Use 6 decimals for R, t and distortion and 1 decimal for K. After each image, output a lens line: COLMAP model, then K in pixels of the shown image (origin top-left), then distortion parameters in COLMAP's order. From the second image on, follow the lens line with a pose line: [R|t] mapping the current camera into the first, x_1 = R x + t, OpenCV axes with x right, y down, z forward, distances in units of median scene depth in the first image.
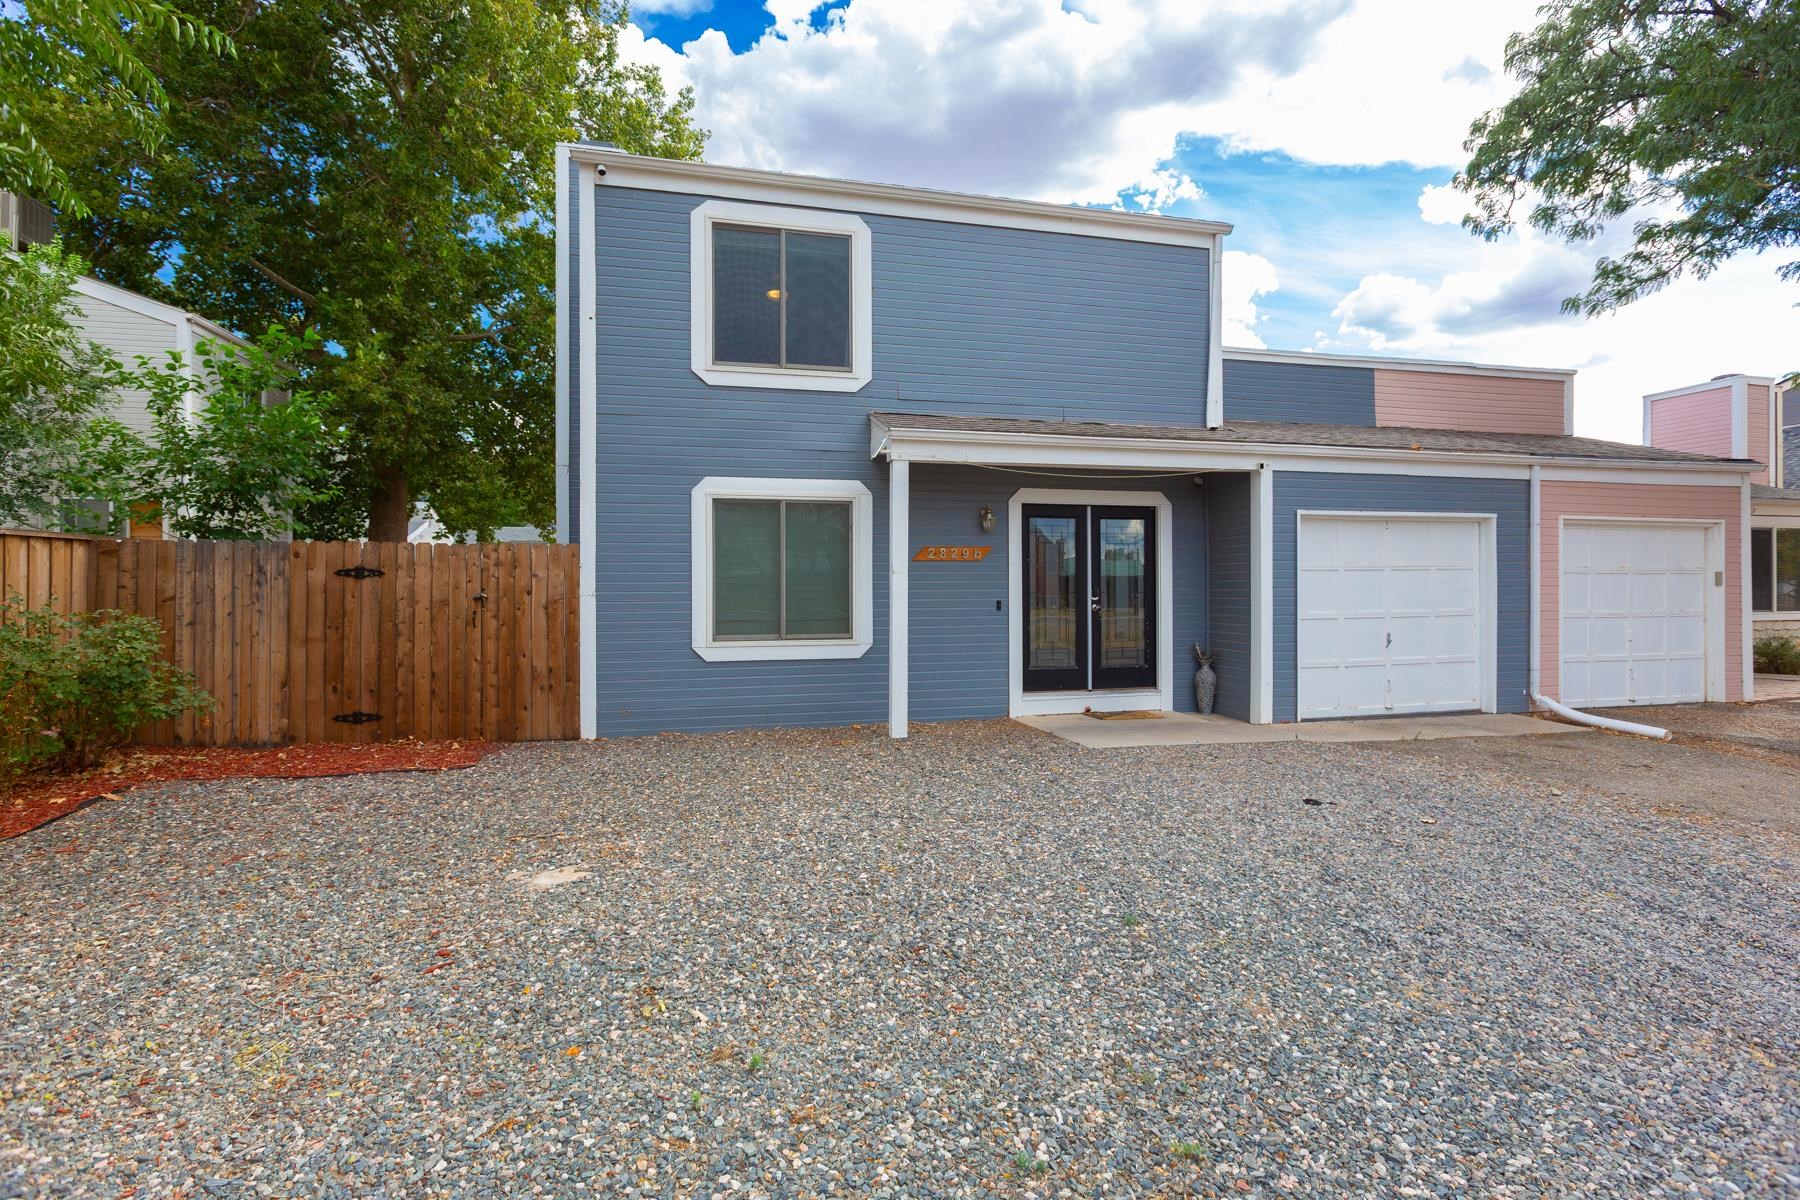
lens RADIAL K [[825.0, 0, 900.0], [0, 825.0, 600.0], [0, 0, 1]] dist [-0.002526, -0.000105]
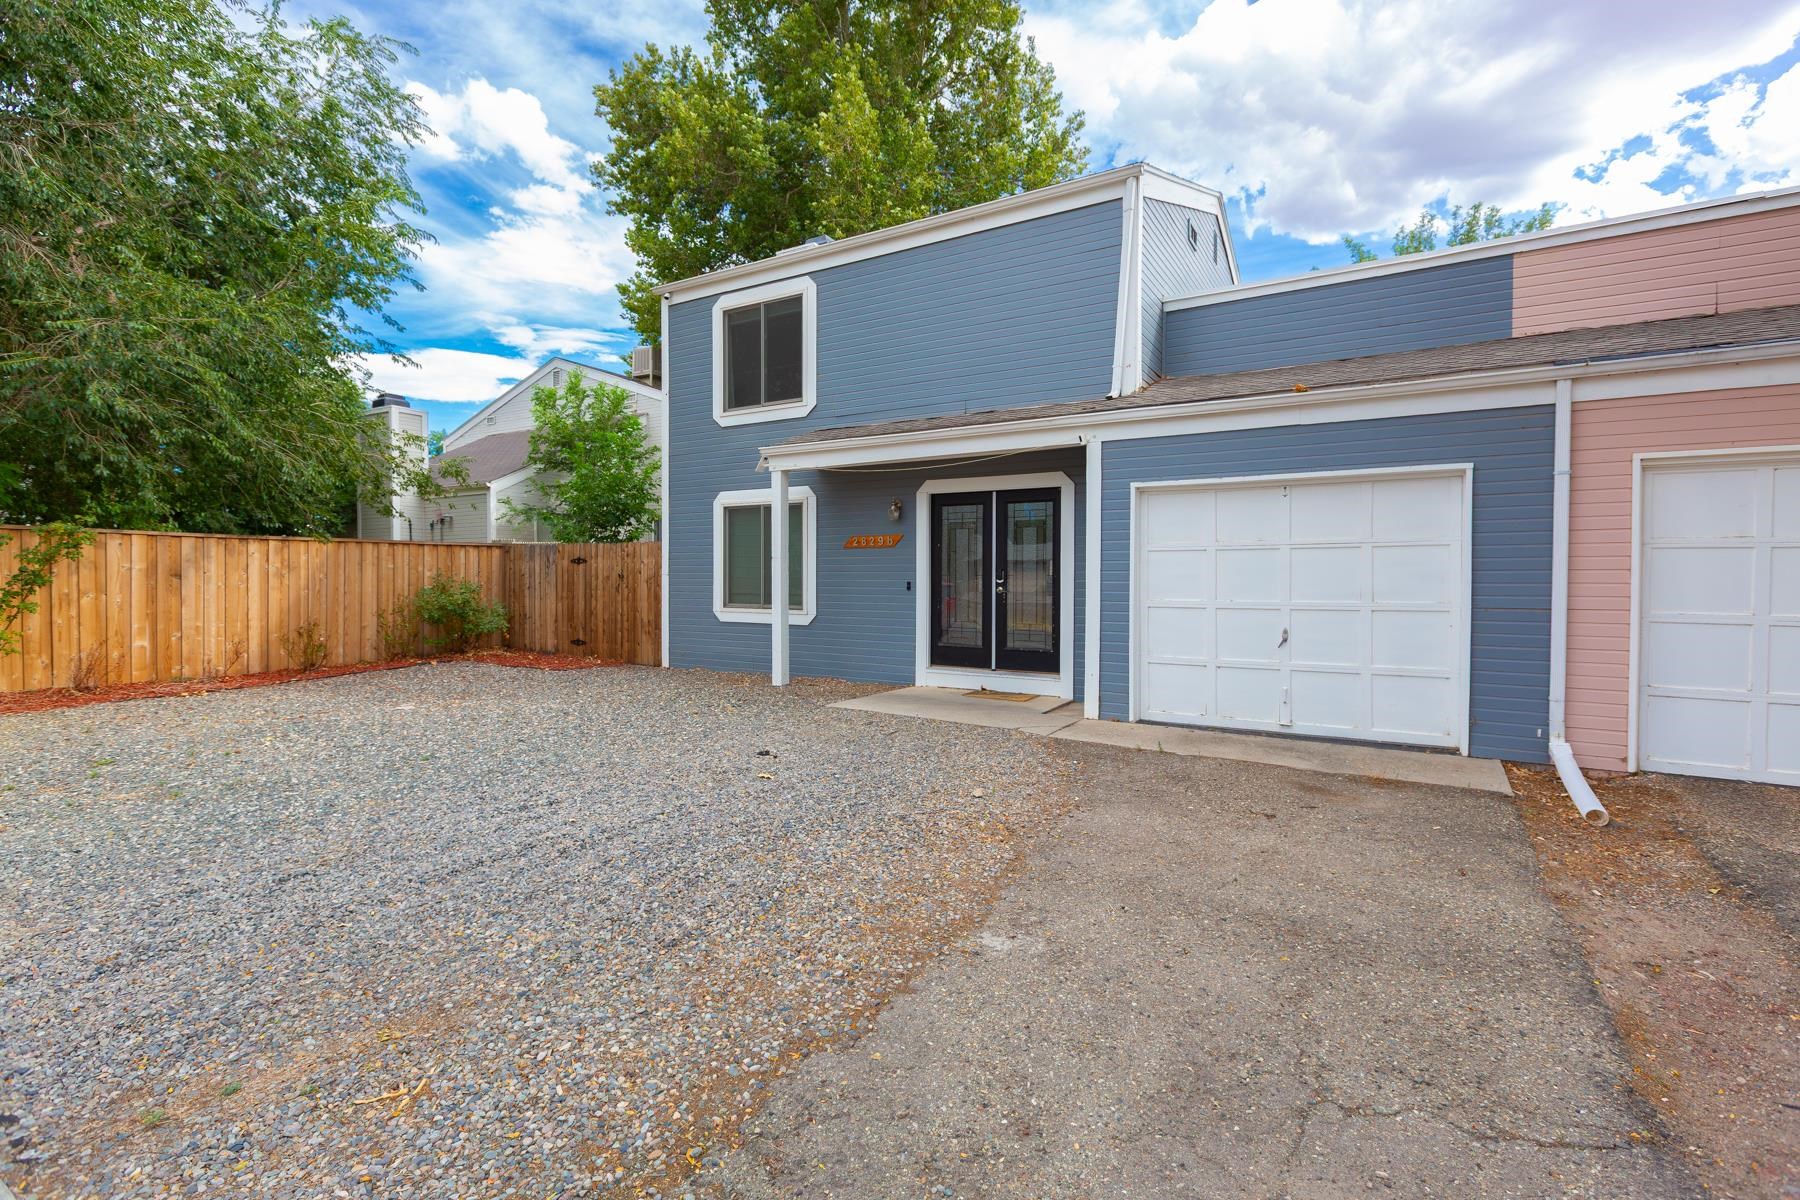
lens RADIAL K [[804.7, 0, 890.8], [0, 804.7, 593.5], [0, 0, 1]] dist [0.002279, -0.000404]
pose [[0.712448, 0.021815, -0.701386, 0.878785], [-0.014435, 0.999761, 0.016433, -0.000936], [0.701577, -0.001583, 0.712592, 0.196219]]
